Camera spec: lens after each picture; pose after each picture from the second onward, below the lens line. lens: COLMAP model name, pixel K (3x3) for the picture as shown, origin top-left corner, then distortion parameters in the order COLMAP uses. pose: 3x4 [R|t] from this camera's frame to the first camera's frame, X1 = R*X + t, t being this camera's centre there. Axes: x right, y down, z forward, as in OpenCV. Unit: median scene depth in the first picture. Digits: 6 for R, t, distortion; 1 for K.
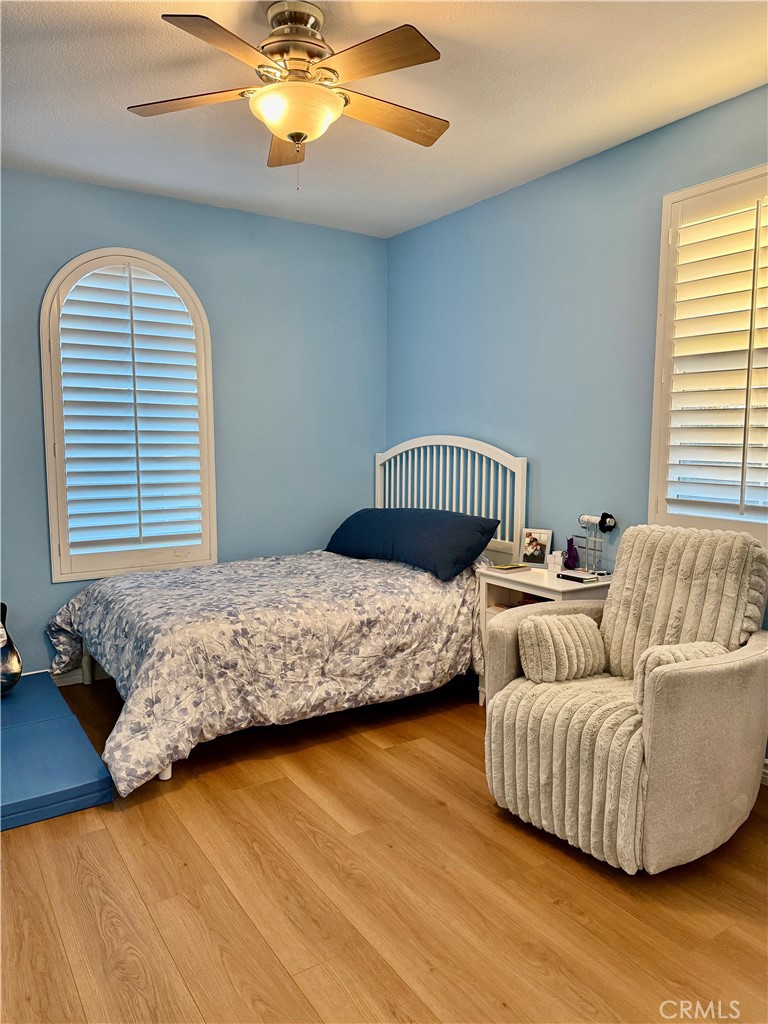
lens RADIAL K [[705.4, 0, 384.0], [0, 705.4, 512.0], [0, 0, 1]] dist [0.171821, -0.344632]
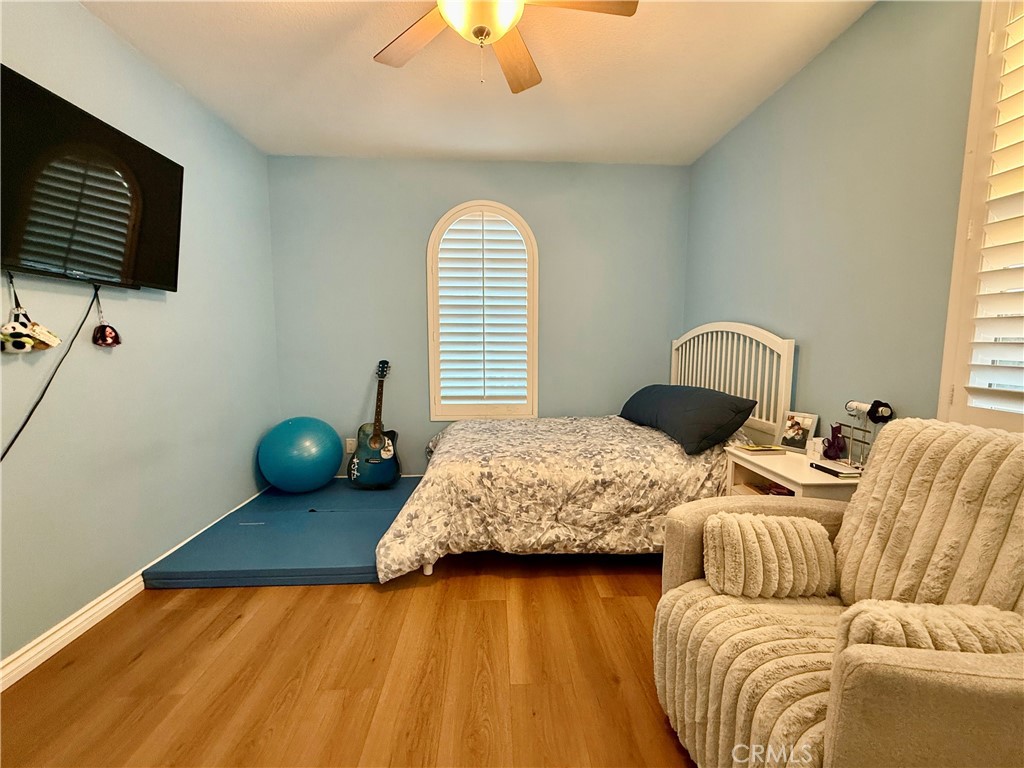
lens RADIAL K [[428.0, 0, 512.0], [0, 428.0, 384.0], [0, 0, 1]] dist [0.000317, 0.000077]
pose [[0.861210, 0.049471, -0.505837, 0.199480], [-0.050896, 0.998643, 0.011014, -0.002000], [0.505695, 0.016260, 0.862559, 0.345382]]
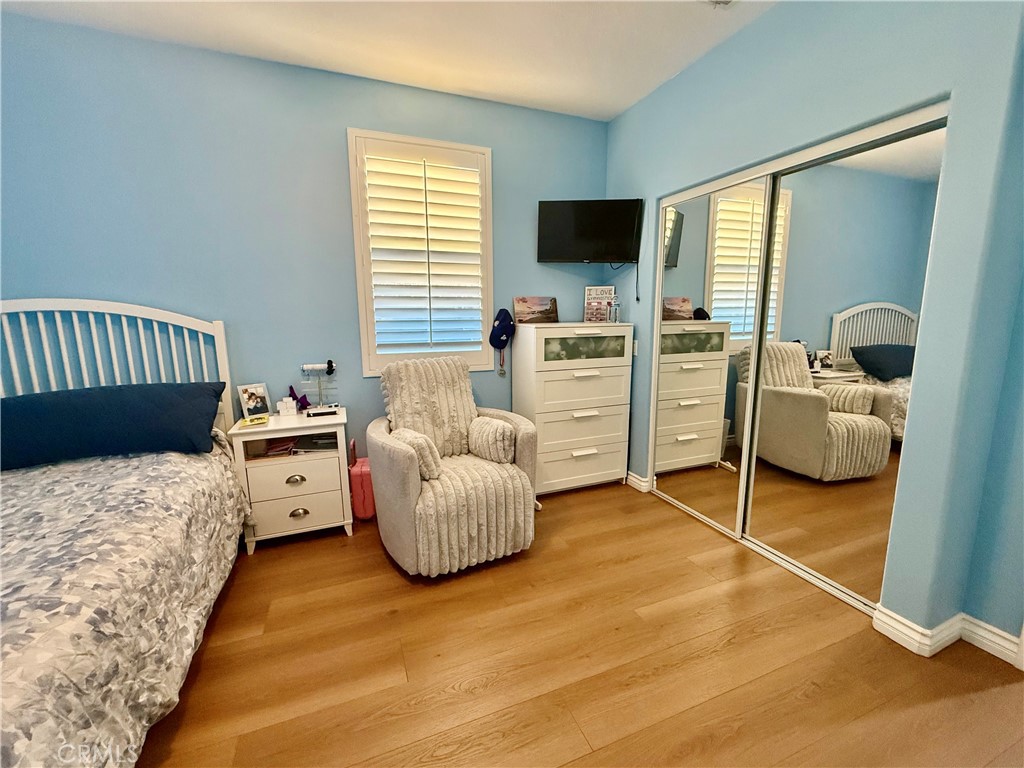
lens RADIAL K [[428.0, 0, 512.0], [0, 428.0, 384.0], [0, 0, 1]] dist [0.000317, 0.000077]
pose [[0.199713, -0.167265, 0.965472, -0.419587], [0.109158, 0.982987, 0.147719, -0.037466], [-0.973755, 0.075887, 0.214574, 0.533344]]
